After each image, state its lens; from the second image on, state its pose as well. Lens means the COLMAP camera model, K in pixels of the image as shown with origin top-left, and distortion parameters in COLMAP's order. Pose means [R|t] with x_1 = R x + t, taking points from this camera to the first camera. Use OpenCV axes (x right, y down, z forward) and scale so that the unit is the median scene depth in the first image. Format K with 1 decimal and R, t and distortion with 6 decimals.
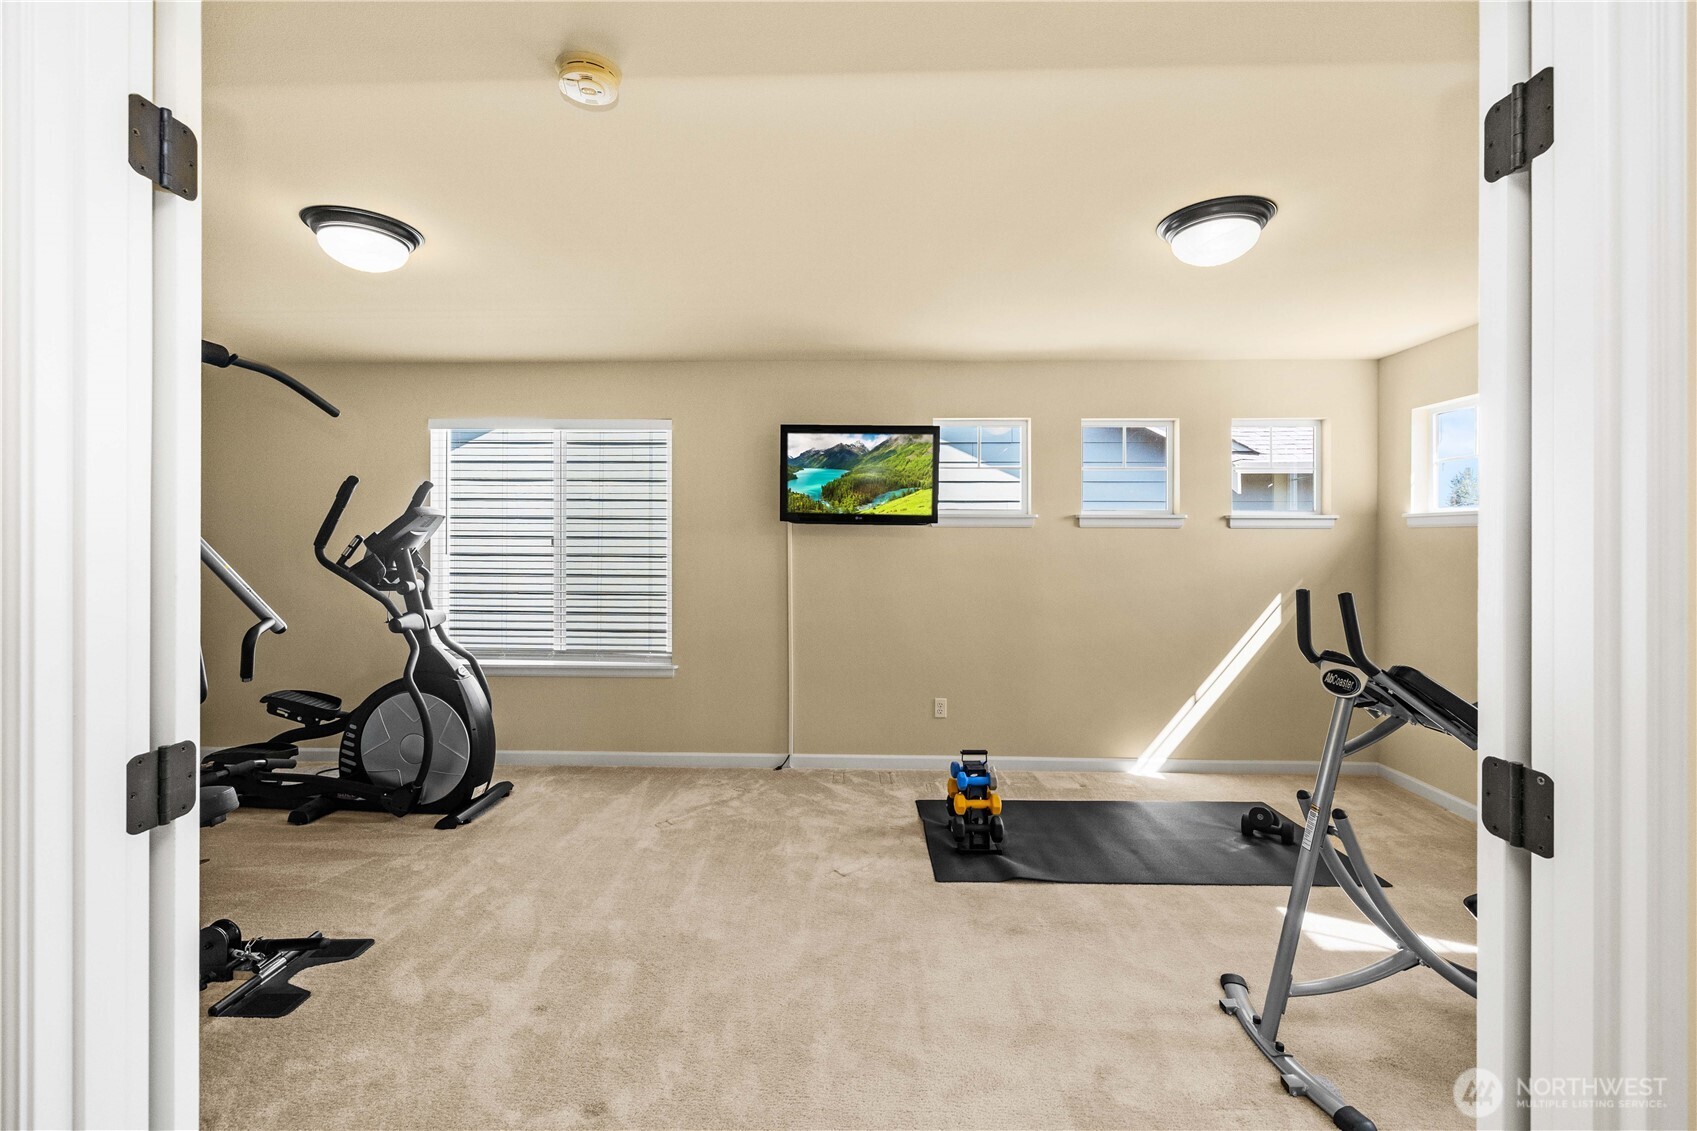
lens RADIAL K [[723.3, 0, 841.9], [0, 723.3, 537.5], [0, 0, 1]] dist [-0.000256, -0.000319]
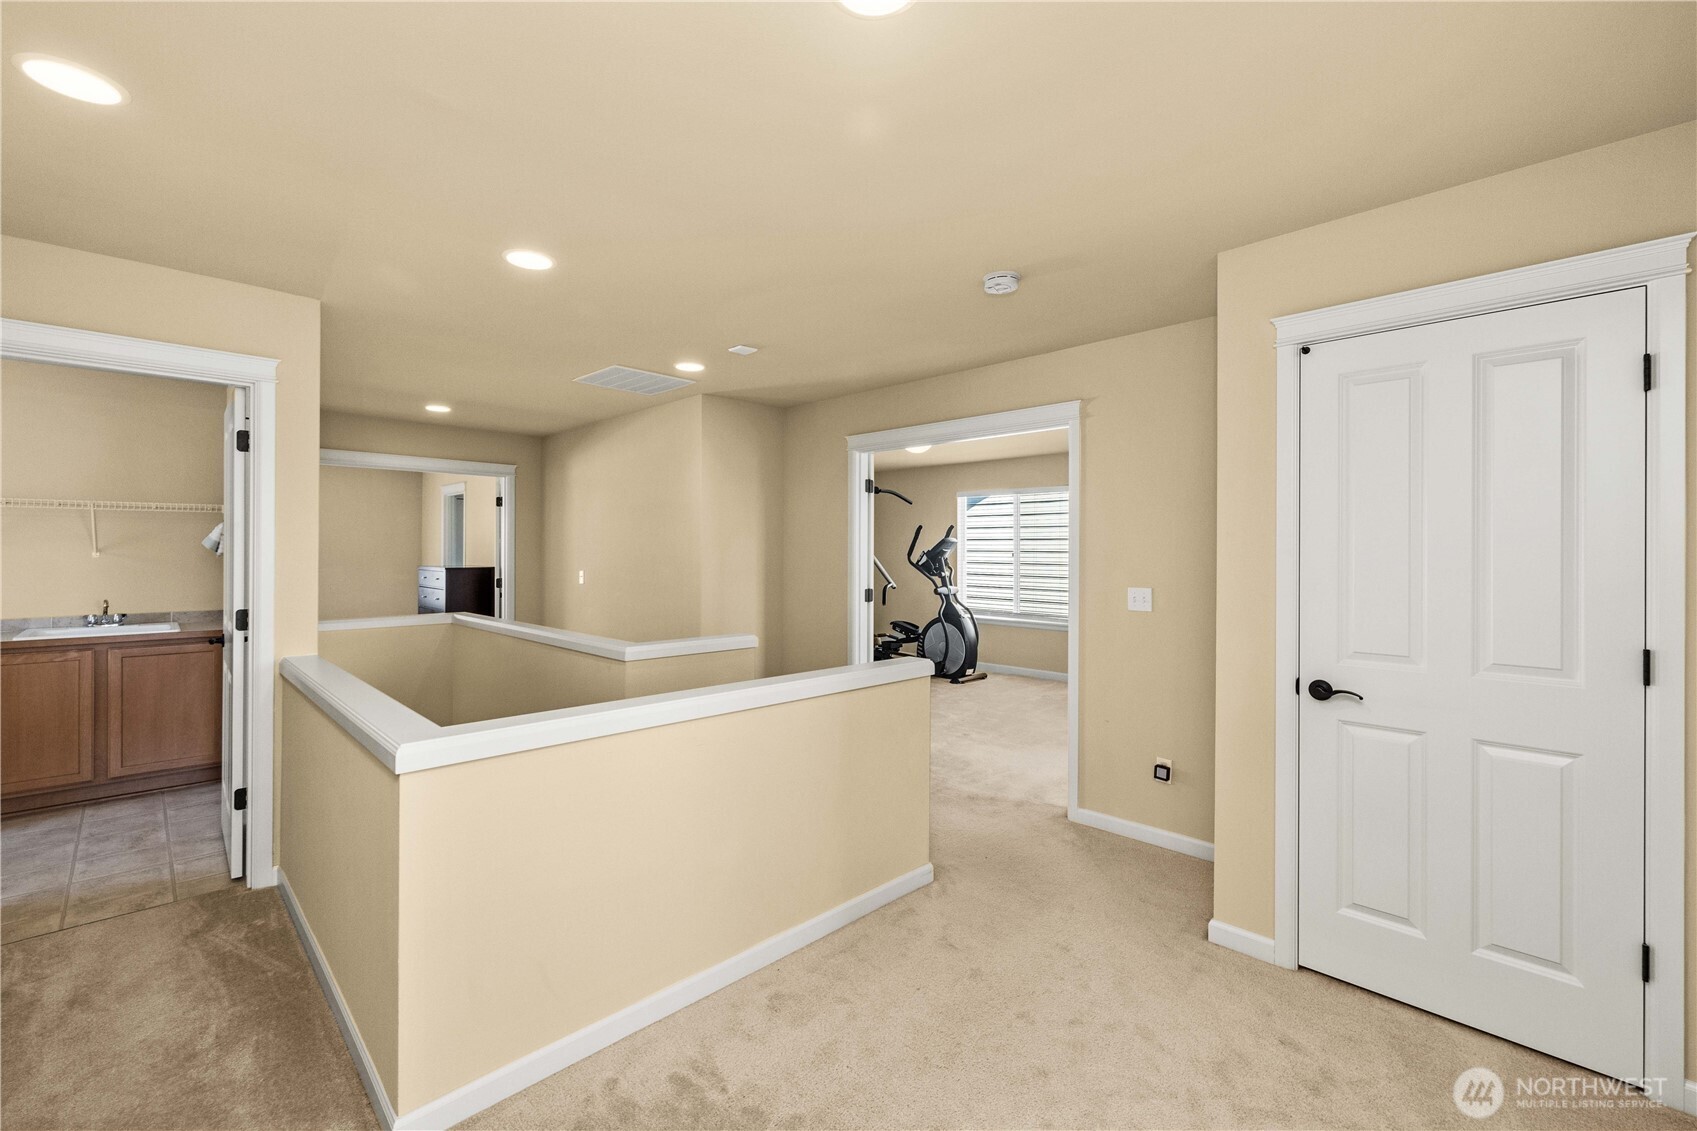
lens RADIAL K [[720.5, 0, 848.5], [0, 720.5, 565.5], [0, 0, 1]] dist [0.001278, 0.000236]
pose [[0.725930, 0.005484, -0.687747, 0.685422], [-0.002862, 0.999984, 0.004953, 0.030219], [0.687763, -0.001627, 0.725934, -0.767444]]
